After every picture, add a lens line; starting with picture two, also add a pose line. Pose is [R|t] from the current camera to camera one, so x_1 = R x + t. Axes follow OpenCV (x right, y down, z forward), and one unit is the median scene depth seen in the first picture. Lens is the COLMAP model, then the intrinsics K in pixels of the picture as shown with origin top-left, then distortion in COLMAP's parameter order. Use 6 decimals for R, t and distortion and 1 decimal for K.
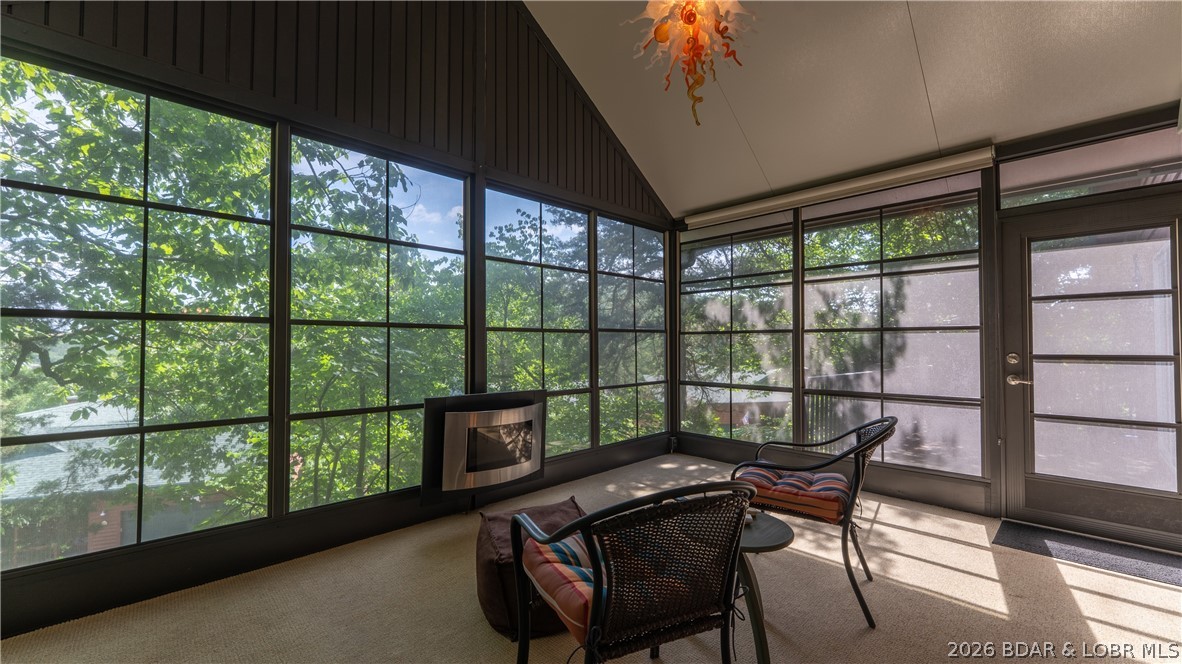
lens RADIAL K [[472.1, 0, 581.8], [0, 472.1, 333.9], [0, 0, 1]] dist [-0.001458, -0.000124]
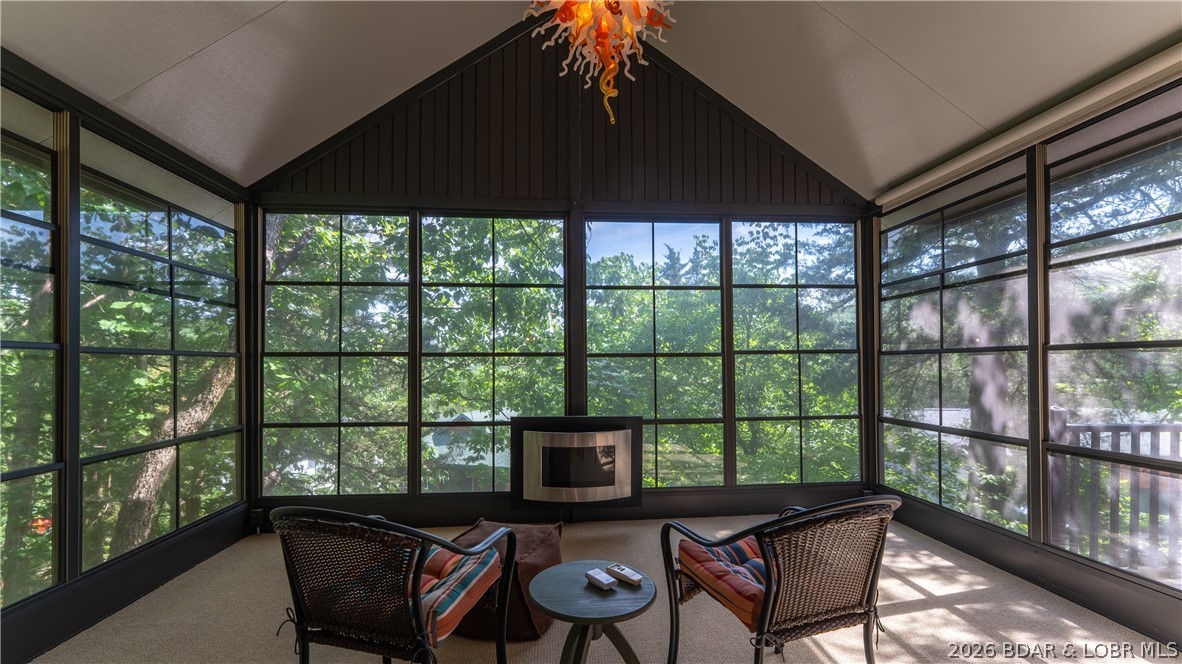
lens RADIAL K [[474.5, 0, 589.5], [0, 474.5, 357.4], [0, 0, 1]] dist [0.012789, -0.000006]
pose [[0.780488, -0.012770, -0.625041, 0.393664], [0.018946, 0.999815, 0.003231, -0.006909], [0.624884, -0.014364, 0.780586, 0.146776]]
